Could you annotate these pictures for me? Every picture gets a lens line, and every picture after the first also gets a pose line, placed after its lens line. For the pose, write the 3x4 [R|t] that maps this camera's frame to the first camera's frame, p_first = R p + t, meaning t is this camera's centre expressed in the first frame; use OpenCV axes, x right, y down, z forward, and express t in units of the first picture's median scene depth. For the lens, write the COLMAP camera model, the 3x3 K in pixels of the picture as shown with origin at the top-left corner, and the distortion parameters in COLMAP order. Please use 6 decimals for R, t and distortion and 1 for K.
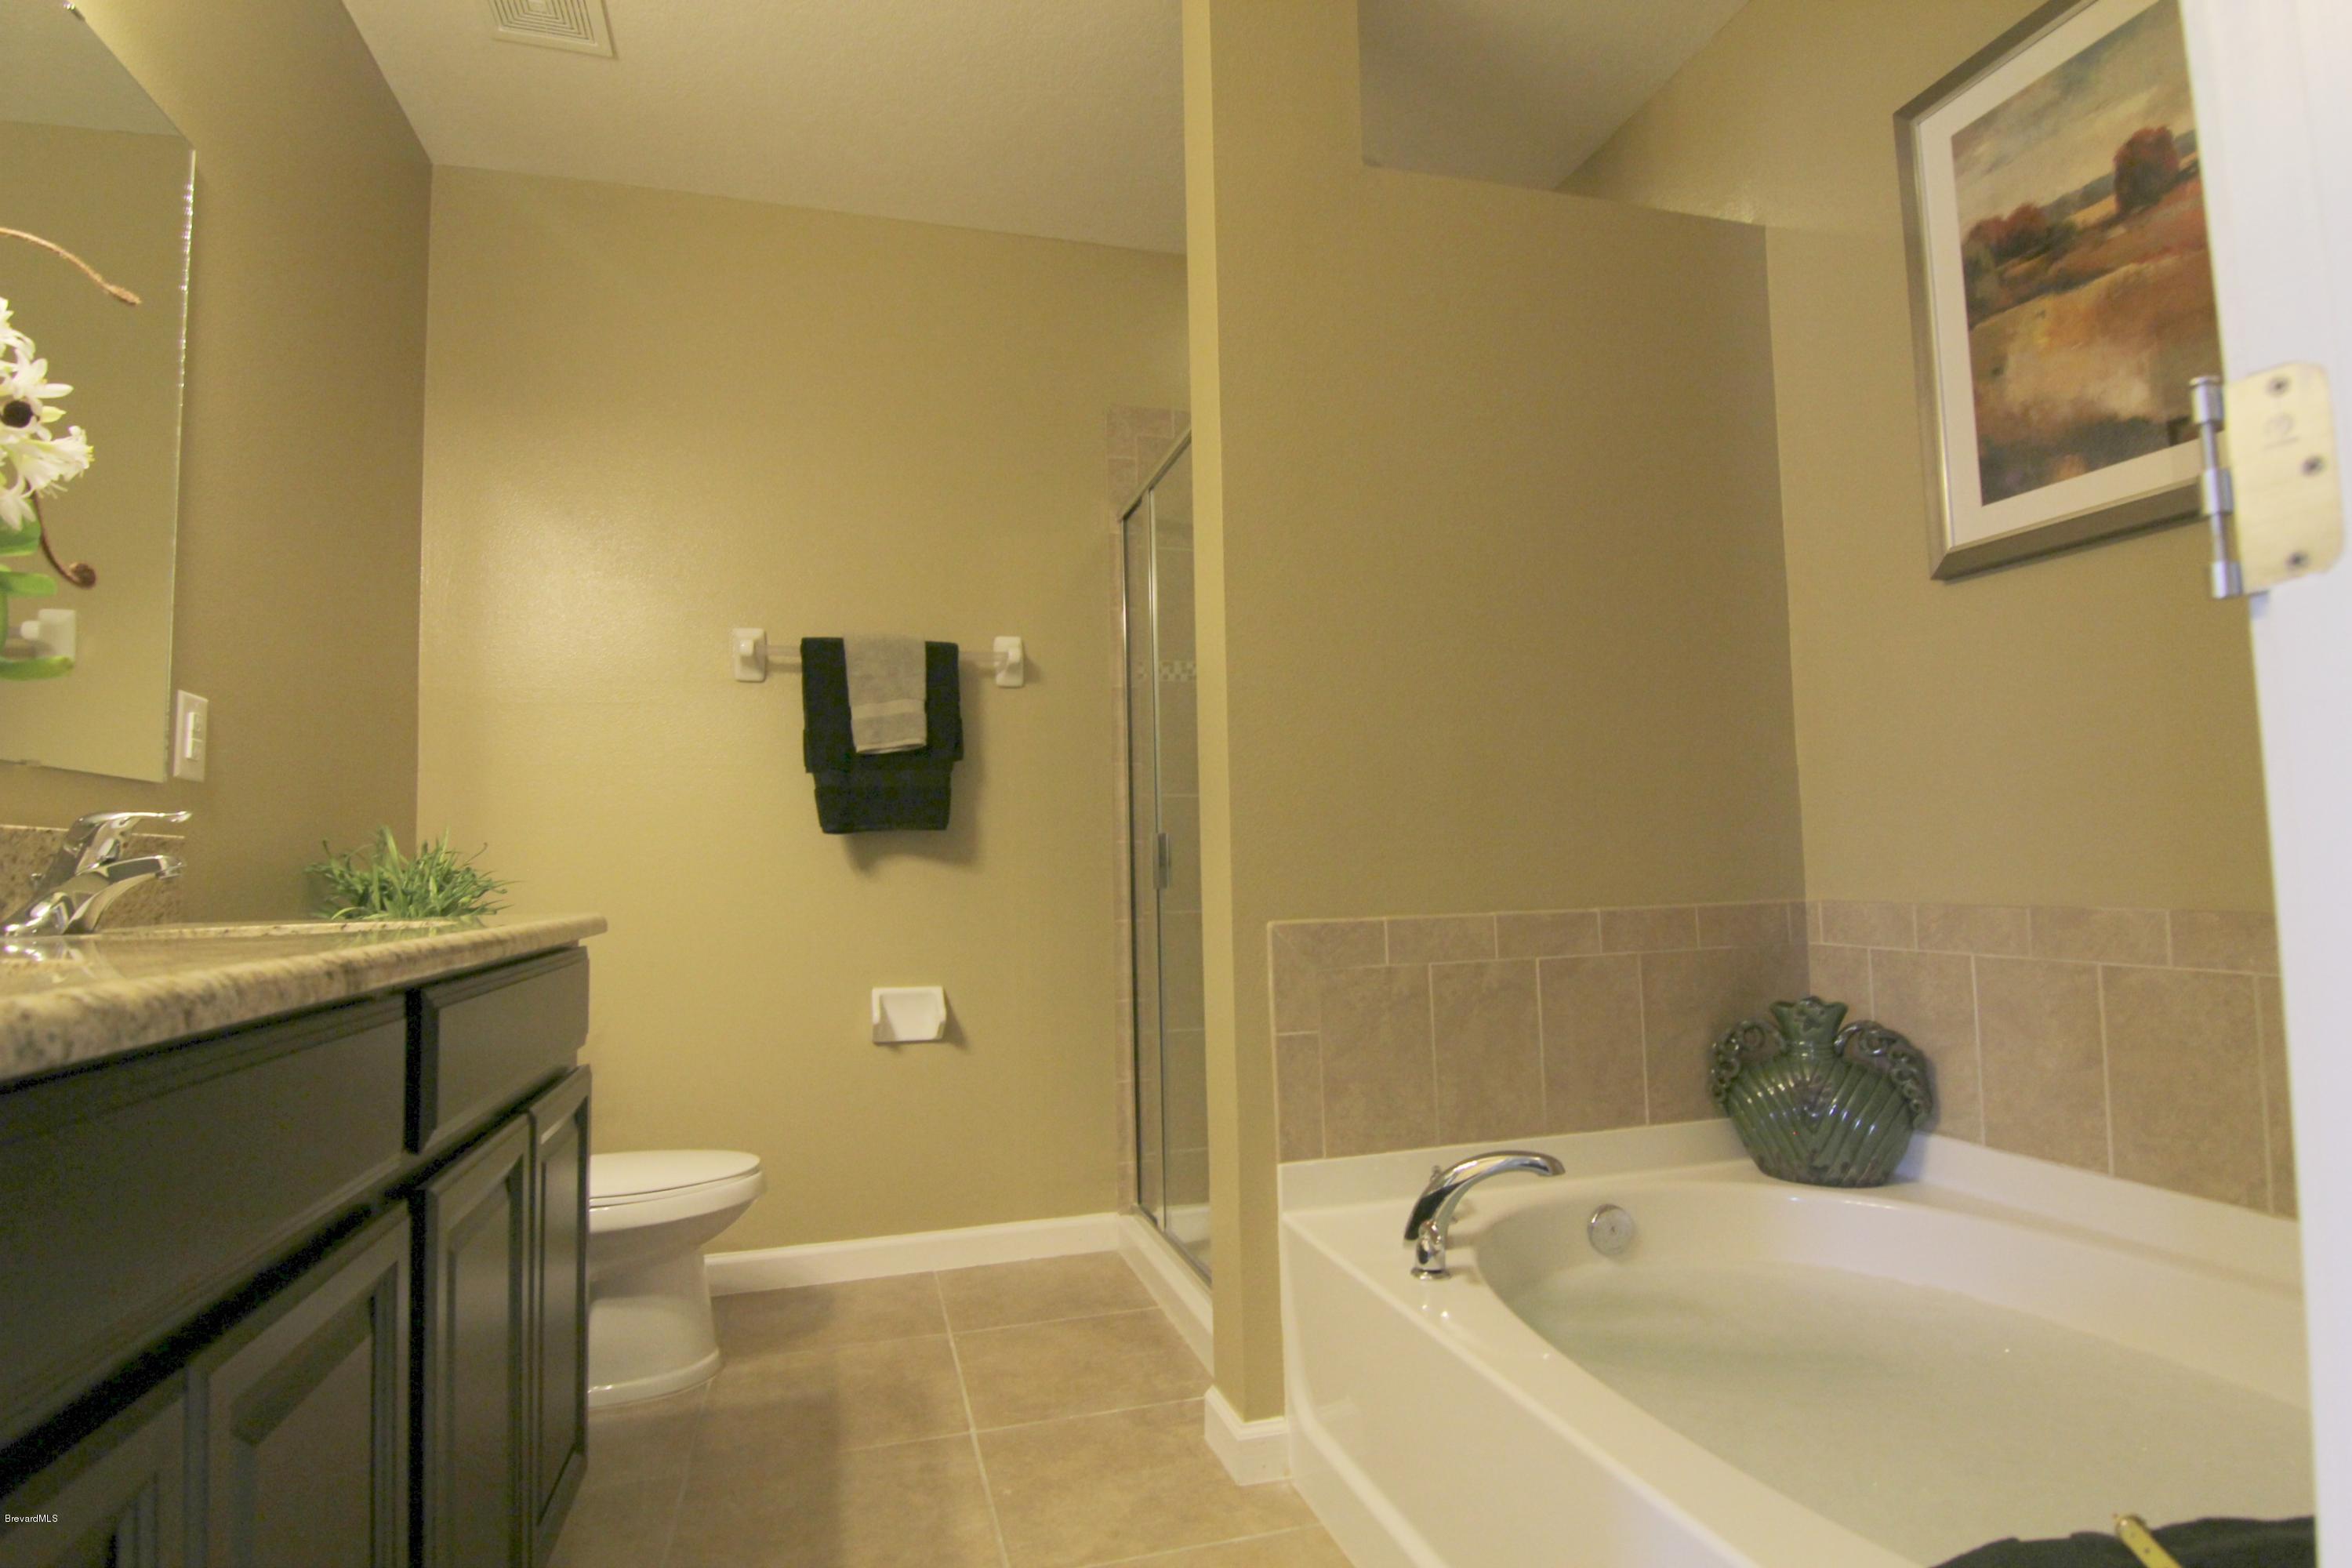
lens RADIAL K [[1197.5, 0, 1187.1], [0, 1197.5, 785.7], [0, 0, 1]] dist [-0.002361, -0.014518]
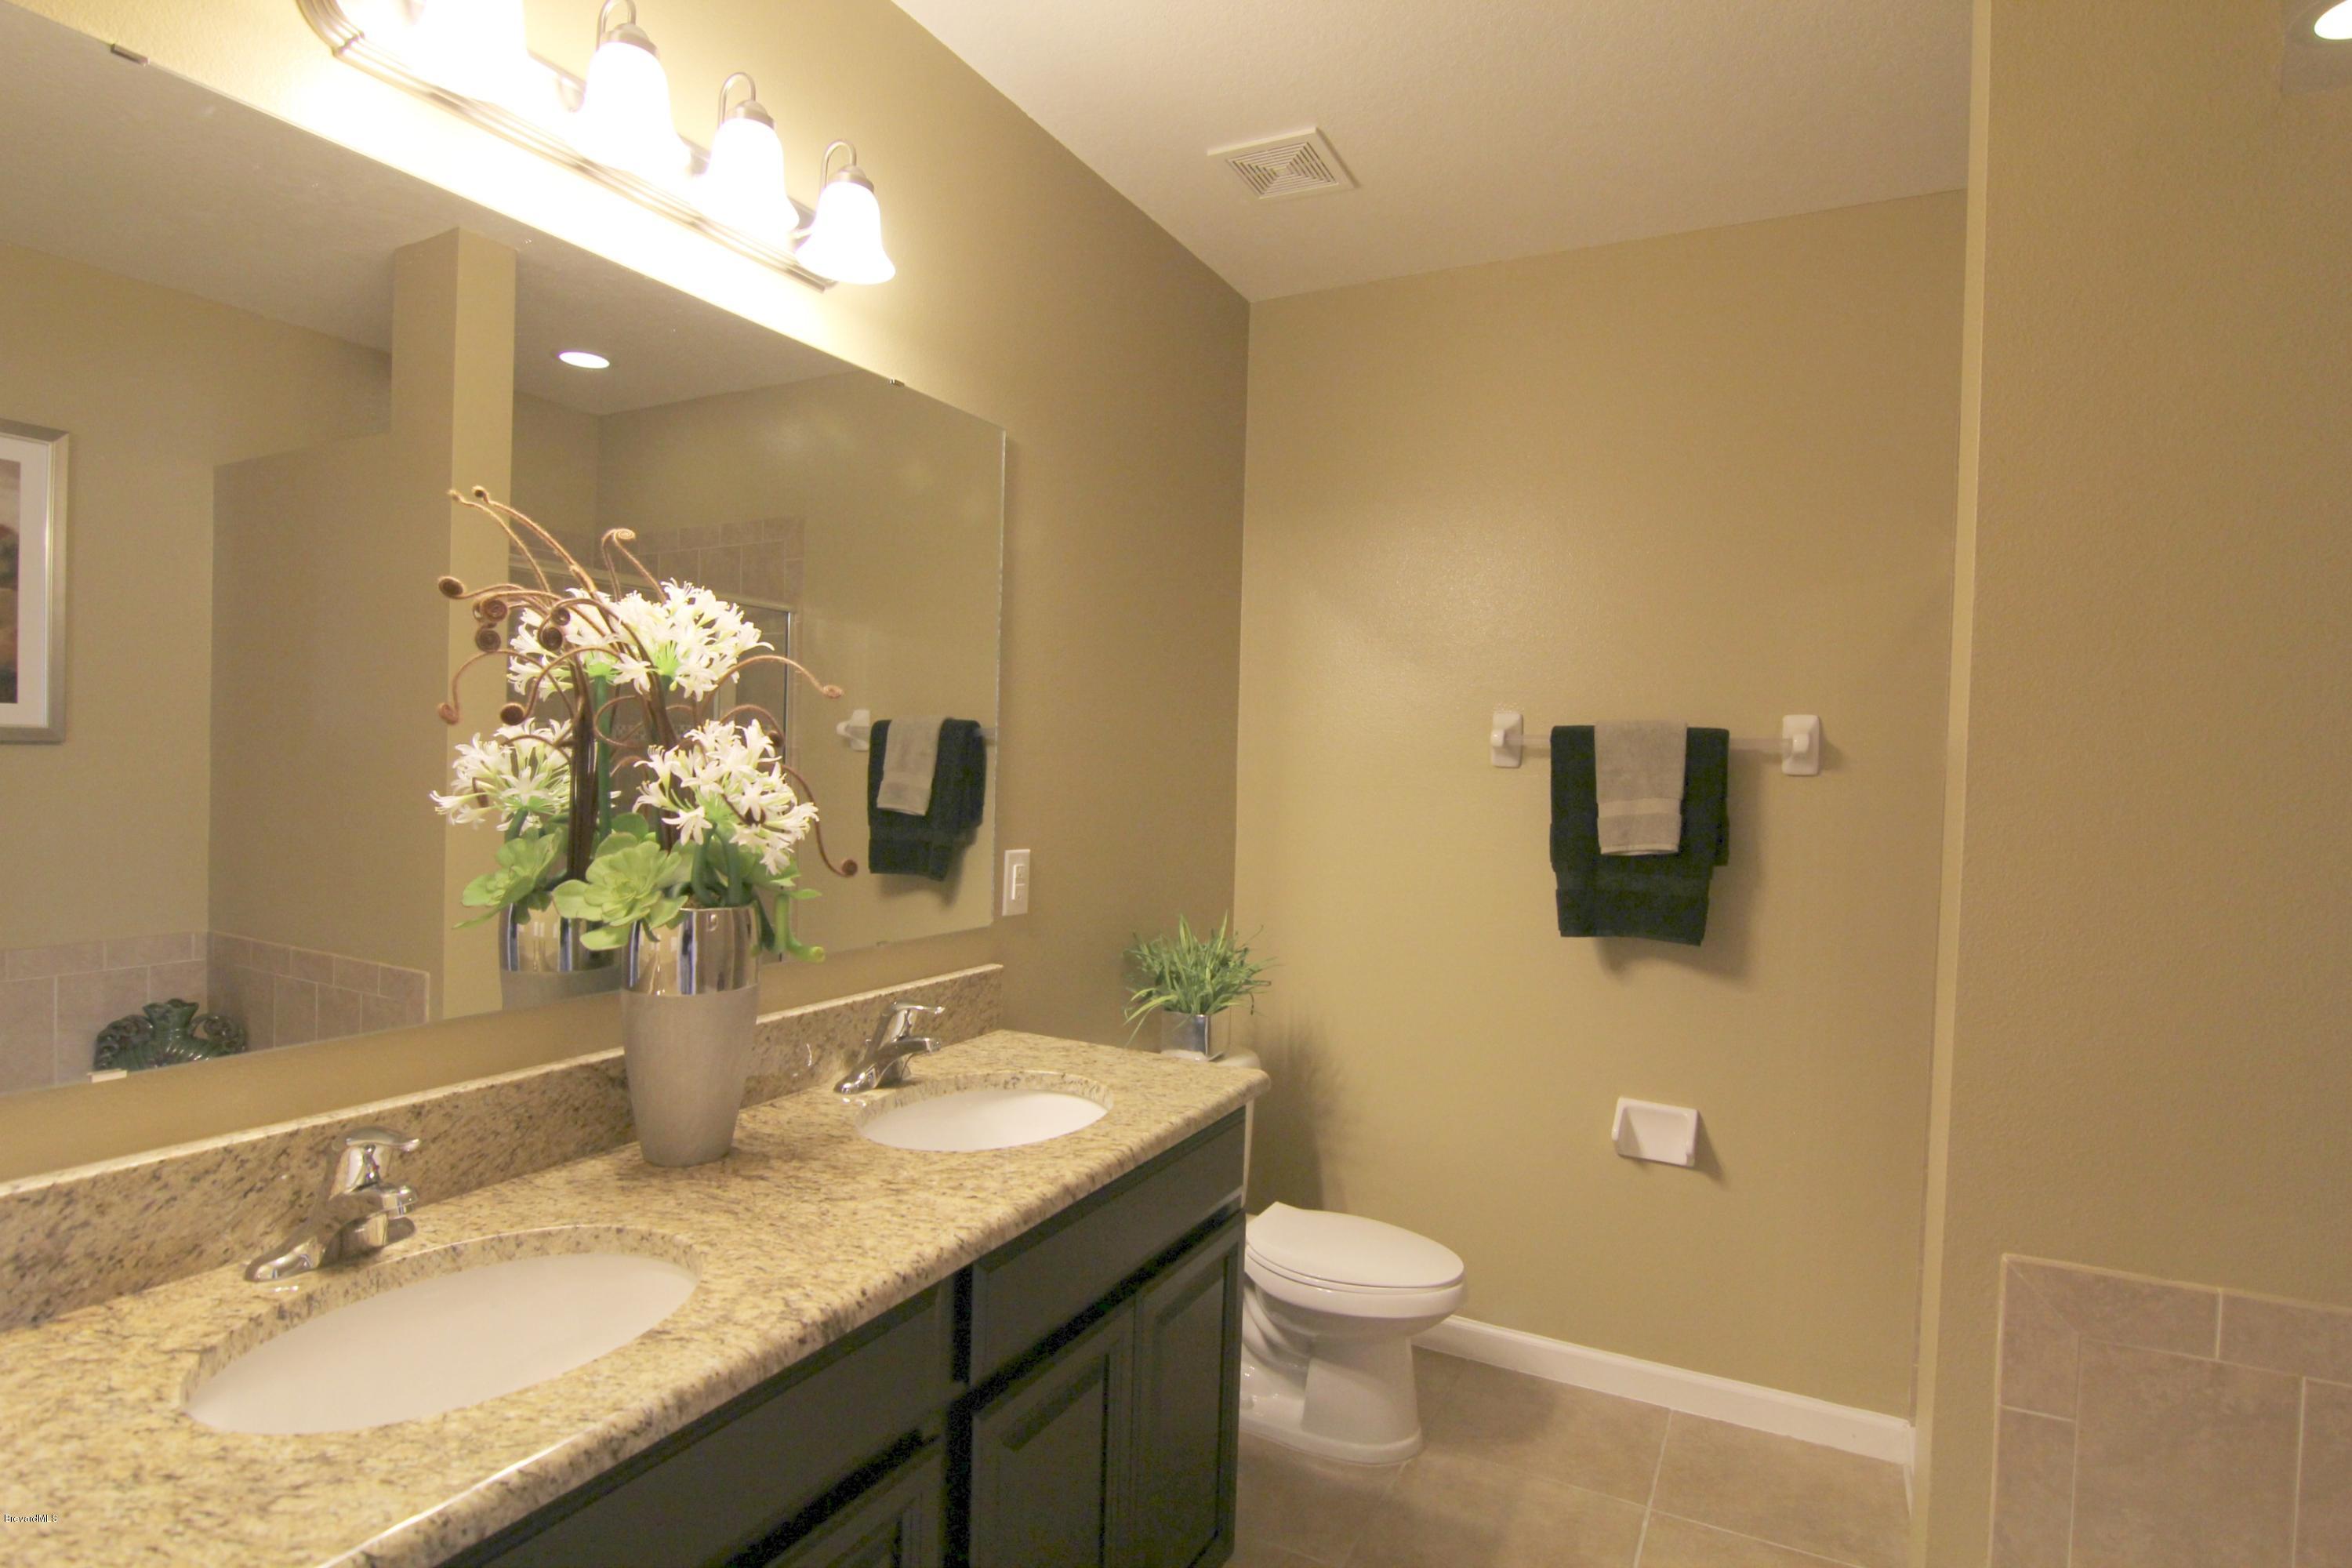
lens RADIAL K [[1209.5, 0, 1198.2], [0, 1209.5, 784.4], [0, 0, 1]] dist [-0.004906, -0.010166]
pose [[0.724177, 0.061125, -0.686900, 0.140035], [0.002253, 0.995849, 0.090994, -0.168349], [0.689611, -0.067443, 0.721033, 0.108453]]
